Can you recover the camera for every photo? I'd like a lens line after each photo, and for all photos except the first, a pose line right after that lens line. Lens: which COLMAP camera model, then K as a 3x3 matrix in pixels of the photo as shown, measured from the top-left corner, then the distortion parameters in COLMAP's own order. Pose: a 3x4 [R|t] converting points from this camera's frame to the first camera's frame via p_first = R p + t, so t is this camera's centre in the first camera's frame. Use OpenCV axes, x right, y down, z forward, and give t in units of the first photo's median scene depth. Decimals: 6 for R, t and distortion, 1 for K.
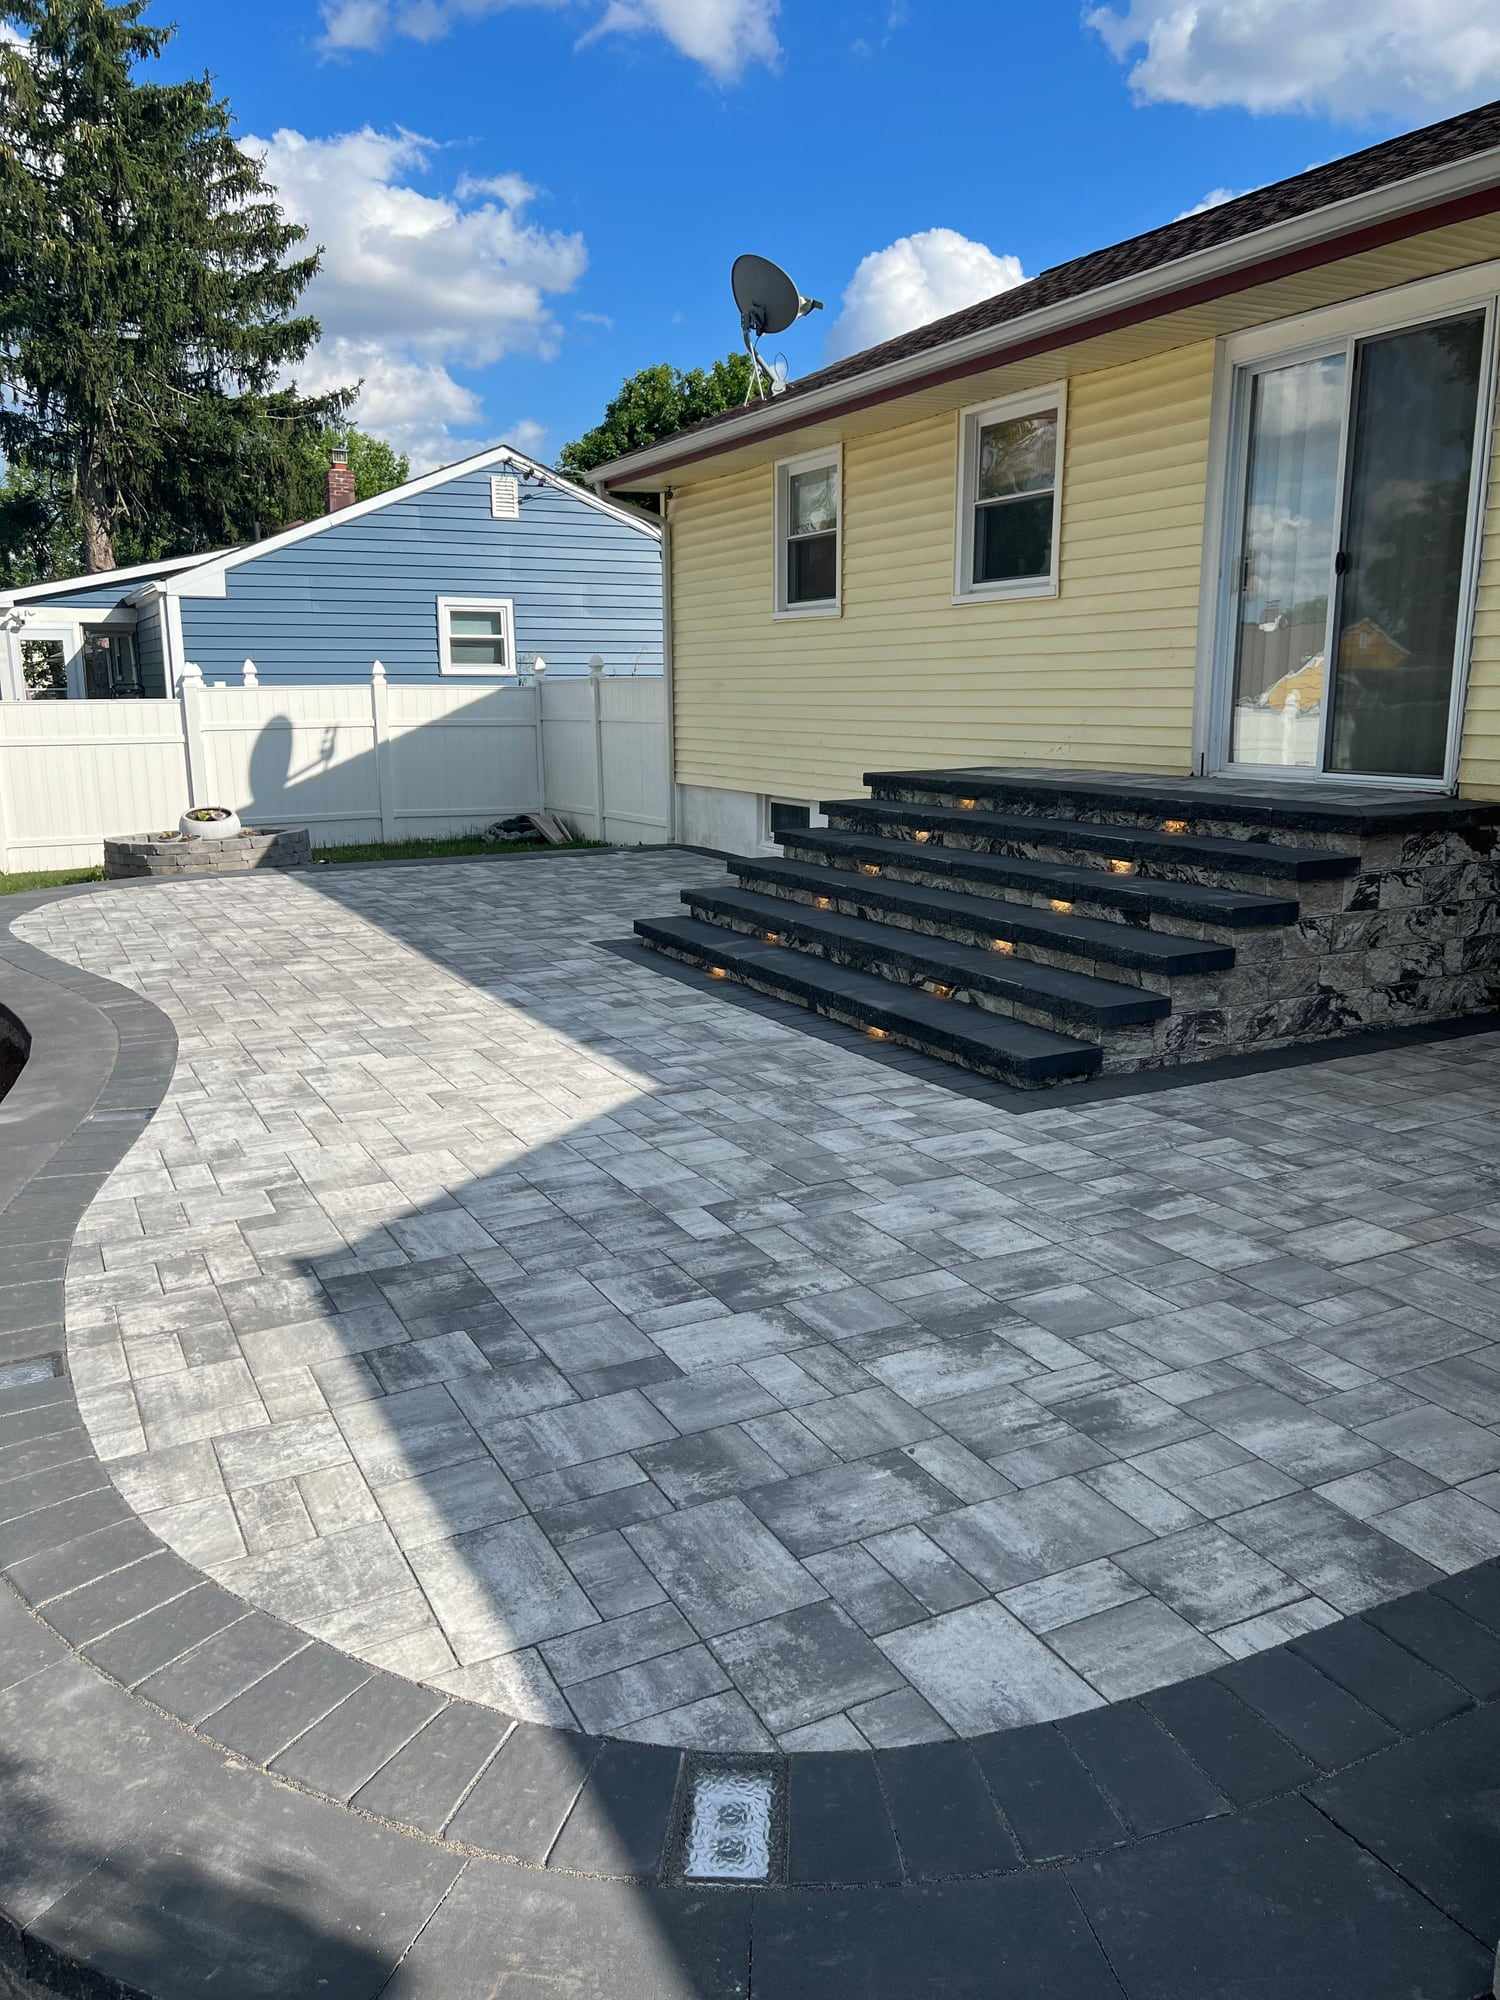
lens RADIAL K [[1498.1, 0, 739.0], [0, 1498.1, 998.5], [0, 0, 1]] dist [0.053529, -0.066821]
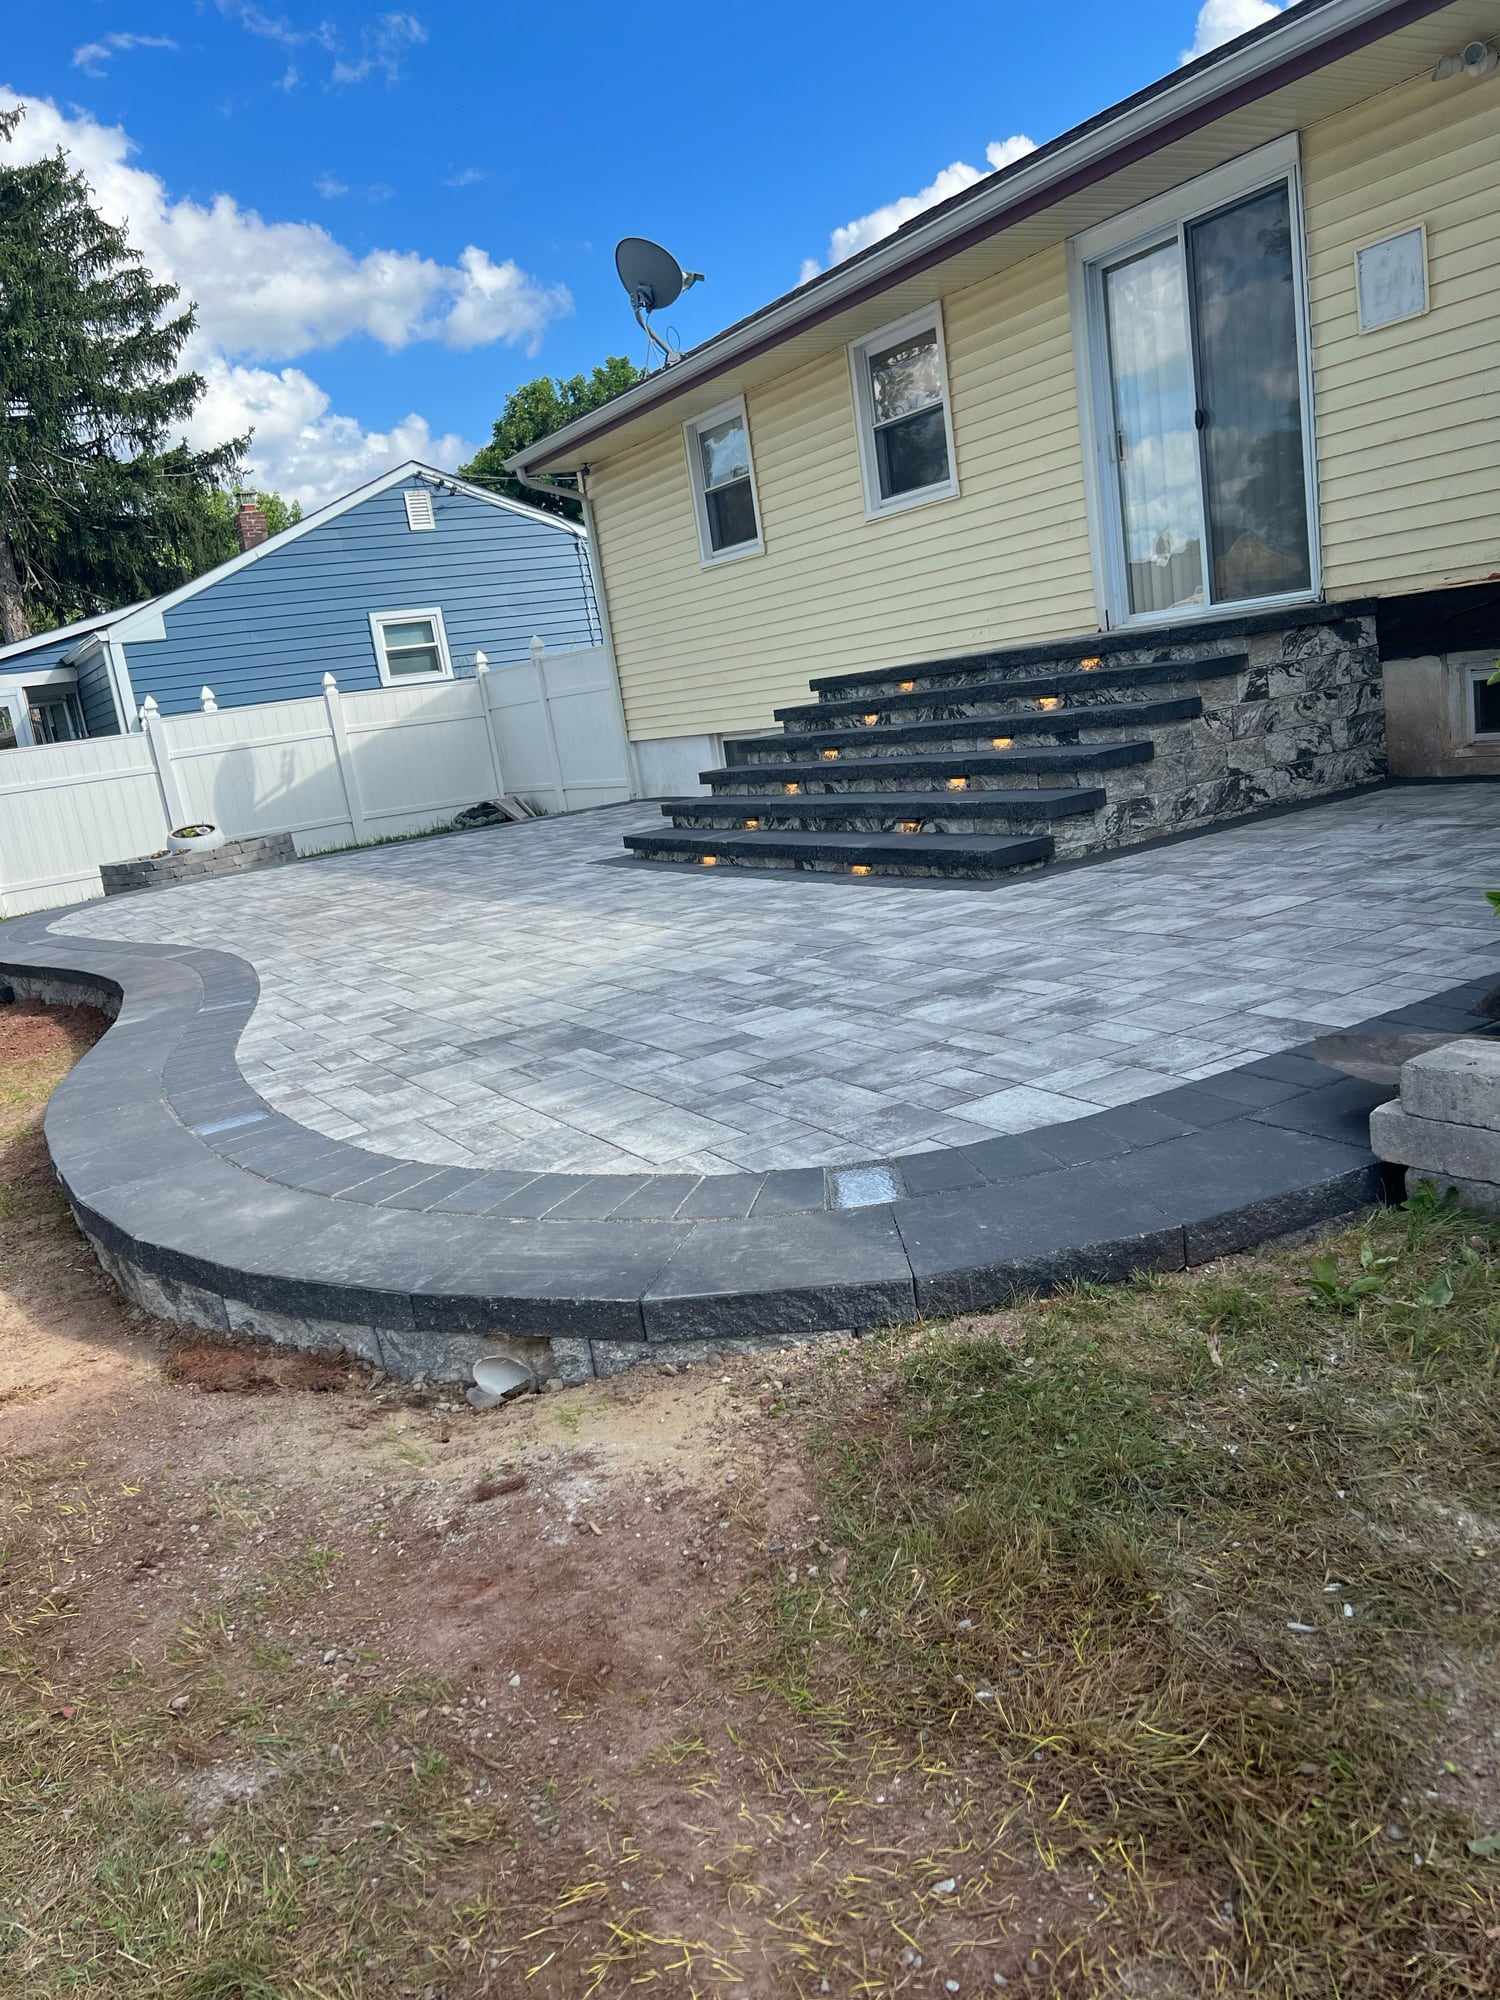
lens RADIAL K [[1498.1, 0, 749.0], [0, 1498.1, 992.1], [0, 0, 1]] dist [0.053529, -0.066821]
pose [[0.989304, -0.141876, 0.033898, -0.041378], [0.142099, 0.989843, -0.004266, 0.101987], [-0.032949, 0.009037, 0.999416, -0.134276]]
